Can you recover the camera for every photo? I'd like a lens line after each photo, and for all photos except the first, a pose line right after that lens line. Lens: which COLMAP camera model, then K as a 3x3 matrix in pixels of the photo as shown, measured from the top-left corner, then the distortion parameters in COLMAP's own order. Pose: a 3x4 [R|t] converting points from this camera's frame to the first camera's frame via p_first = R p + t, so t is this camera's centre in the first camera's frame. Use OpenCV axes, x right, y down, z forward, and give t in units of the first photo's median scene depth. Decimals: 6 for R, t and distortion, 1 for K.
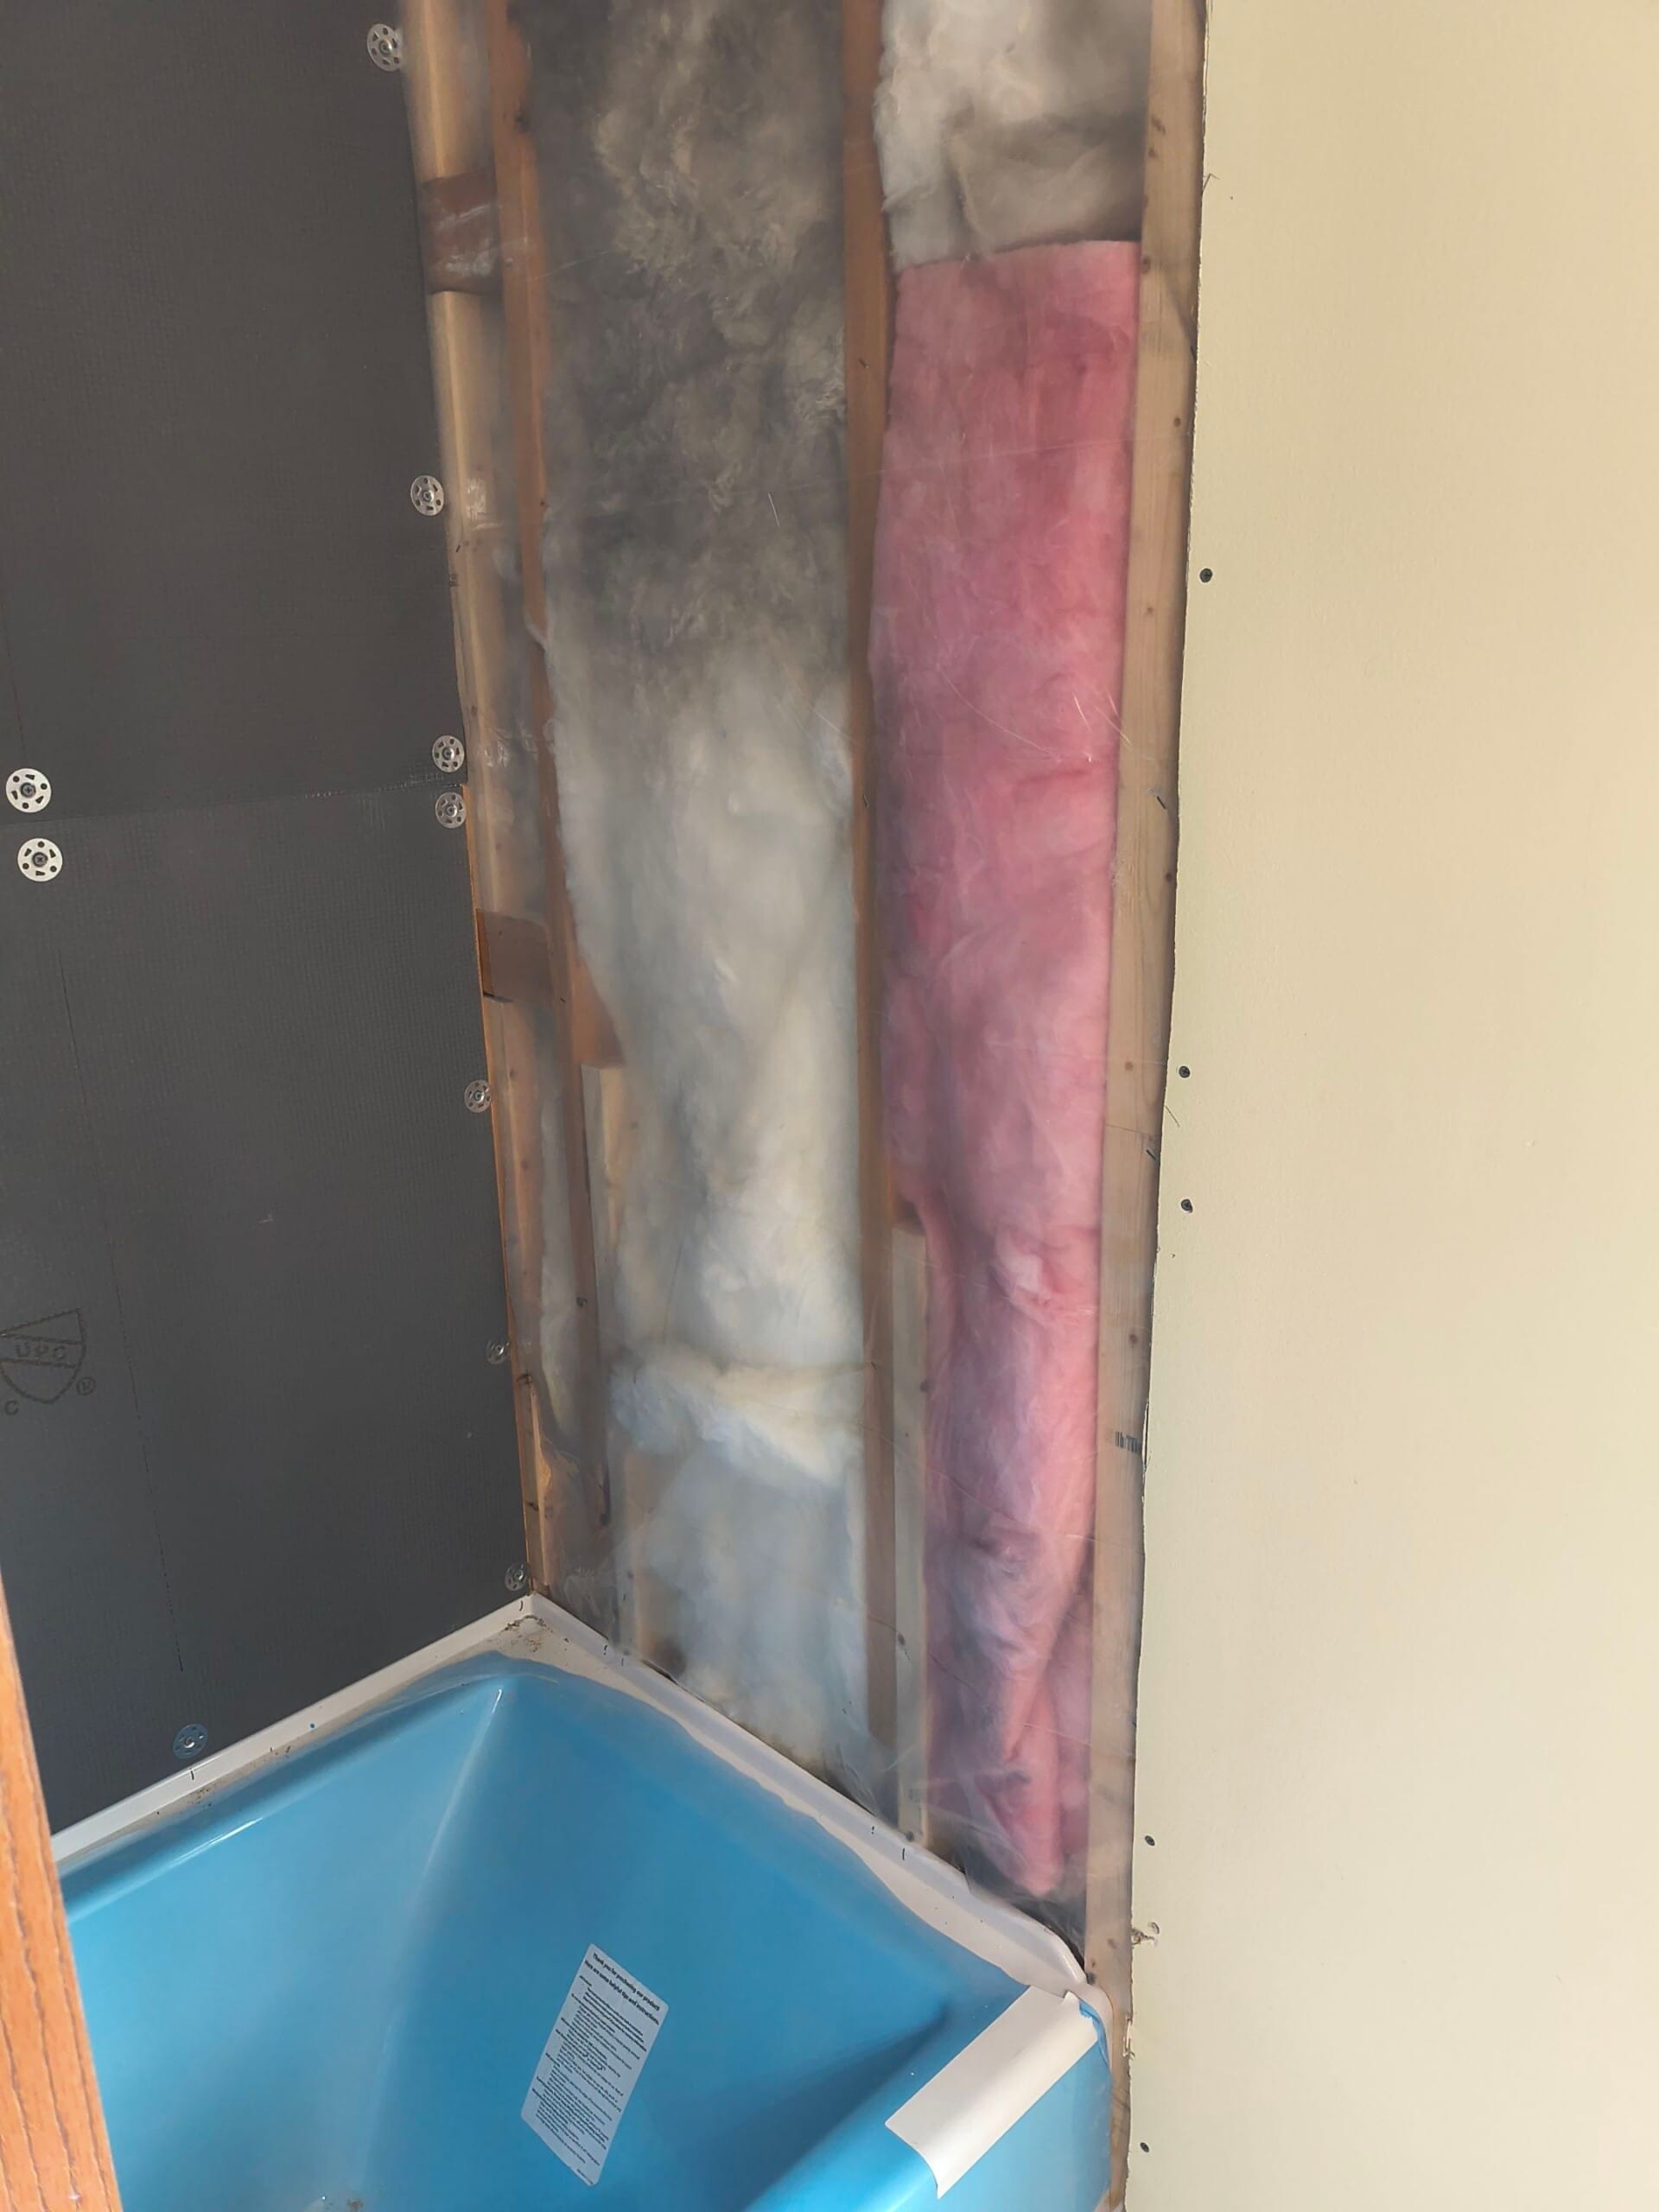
lens RADIAL K [[1601.2, 0, 857.1], [0, 1601.2, 1100.4], [0, 0, 1]] dist [0.043790, -0.061411]
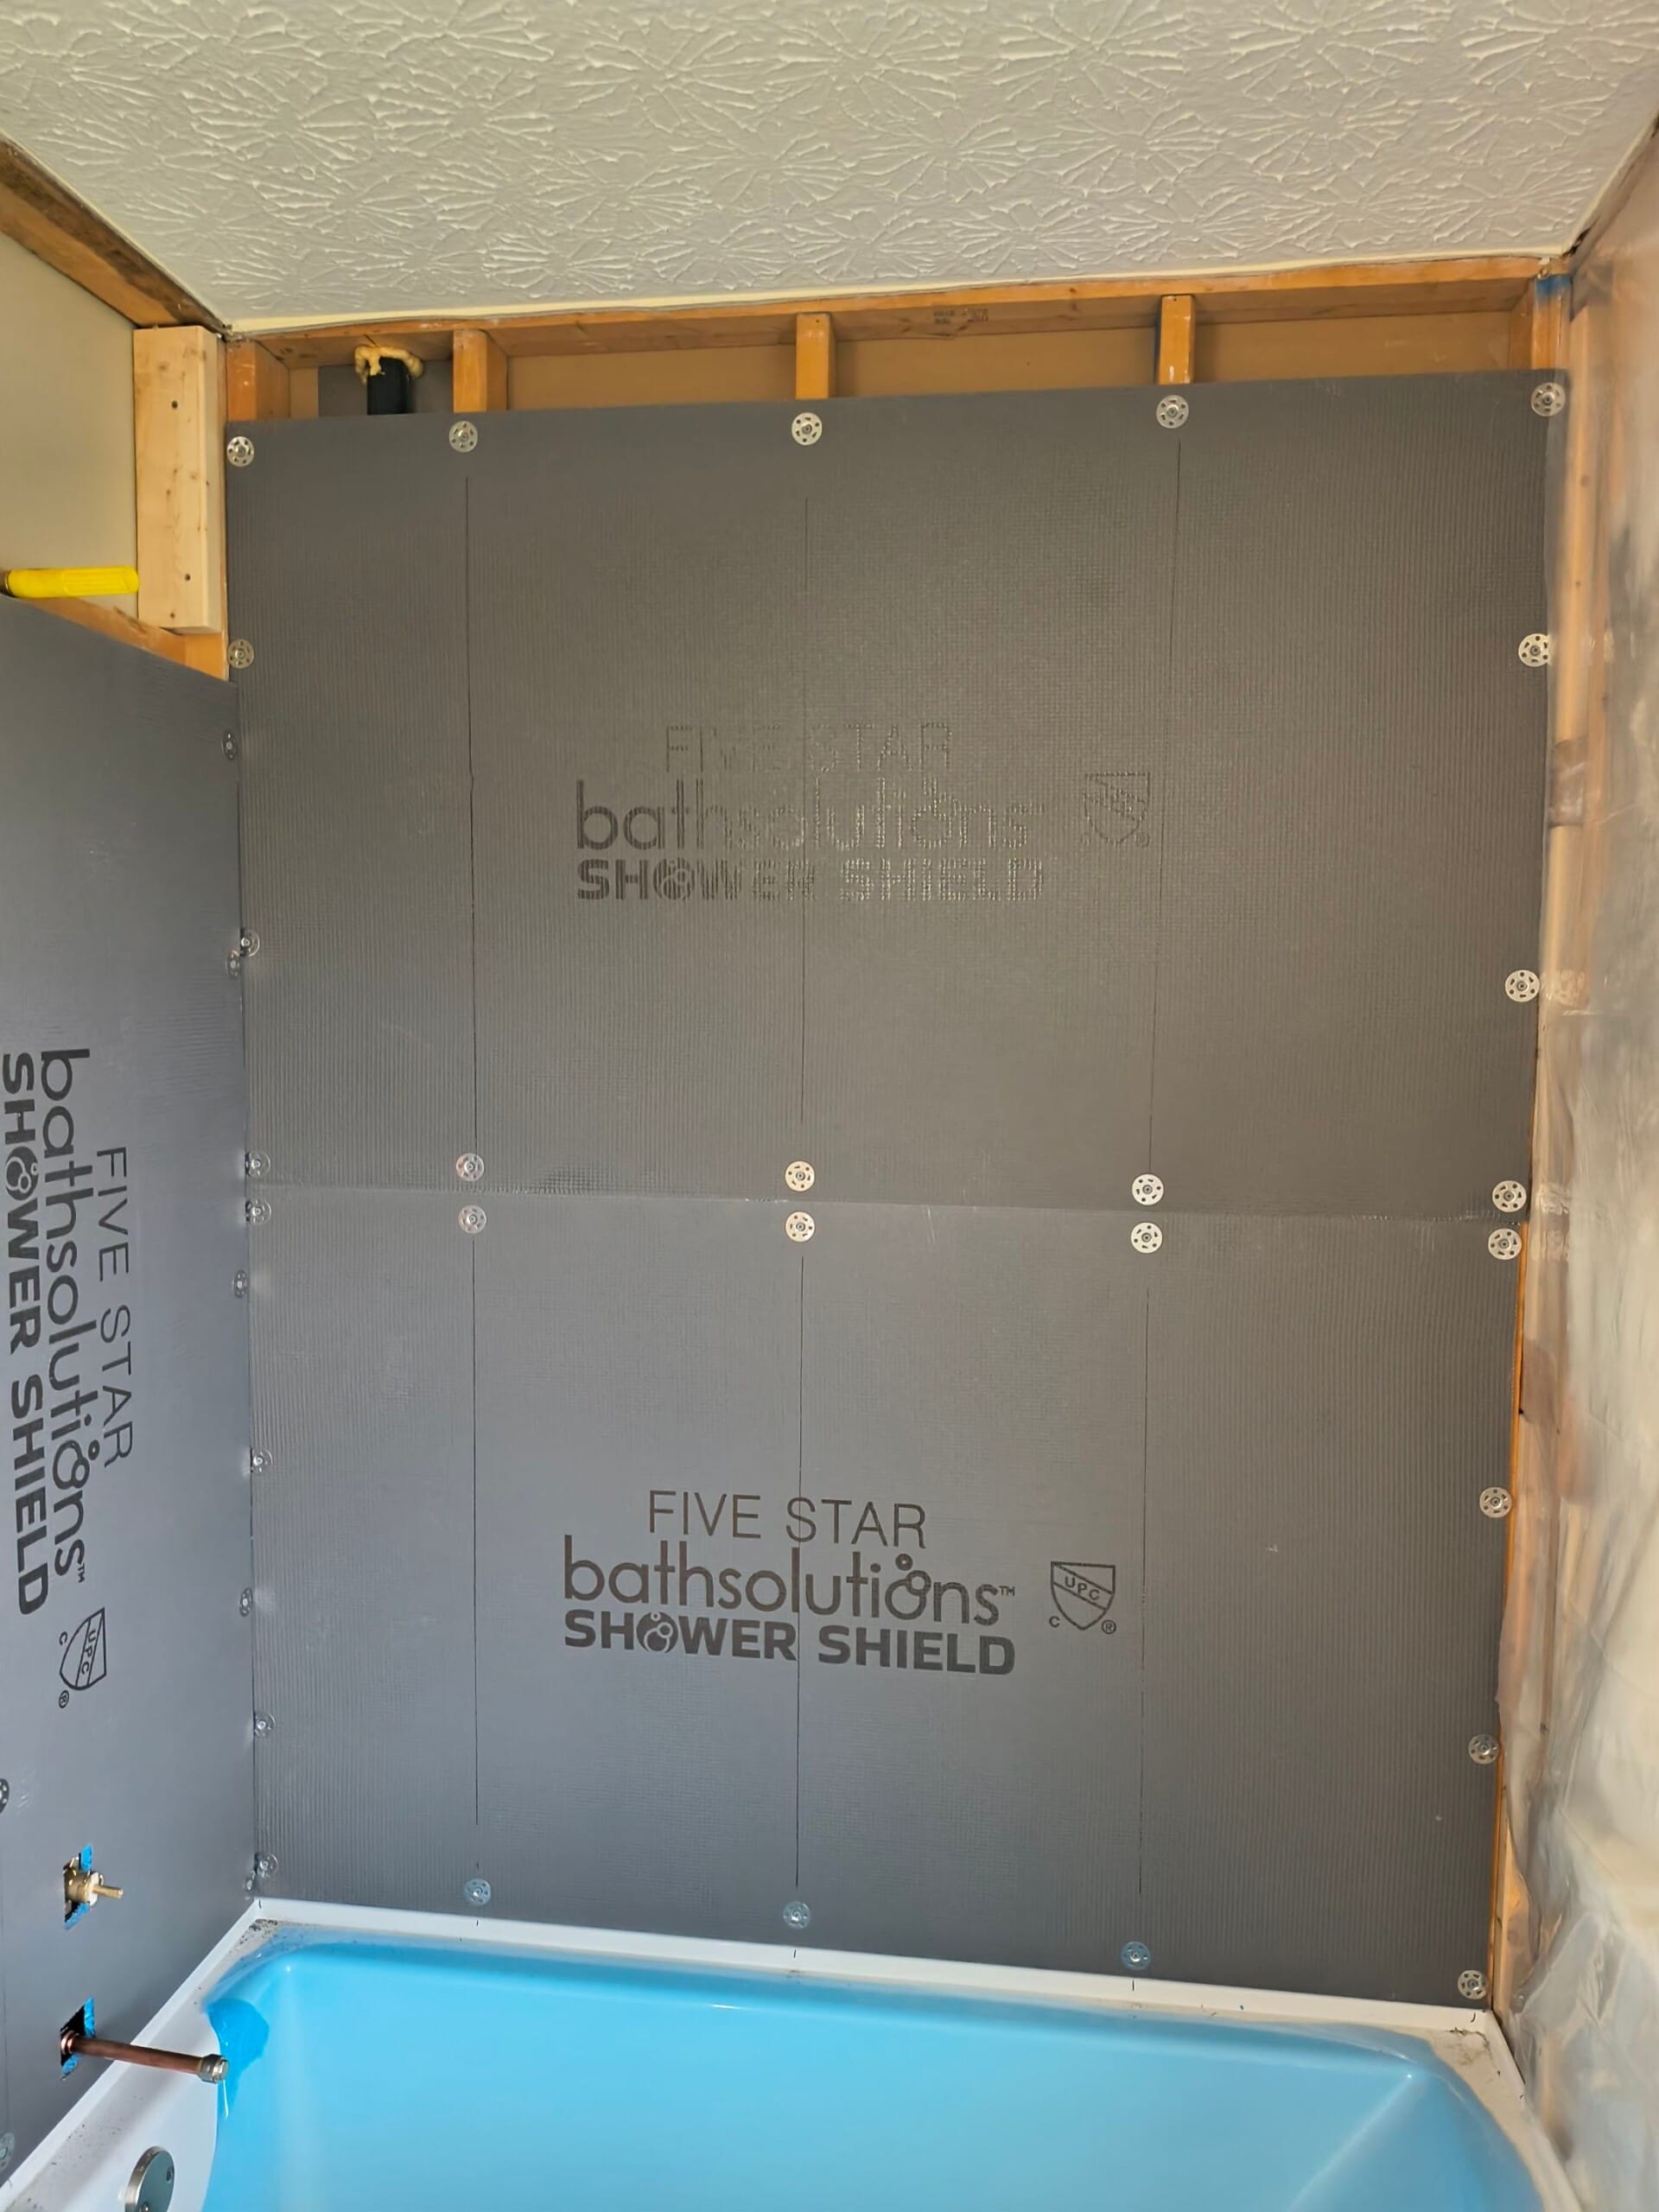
lens RADIAL K [[1601.2, 0, 857.1], [0, 1601.2, 1100.4], [0, 0, 1]] dist [0.043790, -0.061411]
pose [[0.613936, 0.081430, -0.785144, 0.382036], [-0.251900, 0.962869, -0.097108, -0.056849], [0.748084, 0.257395, 0.611652, -0.072385]]
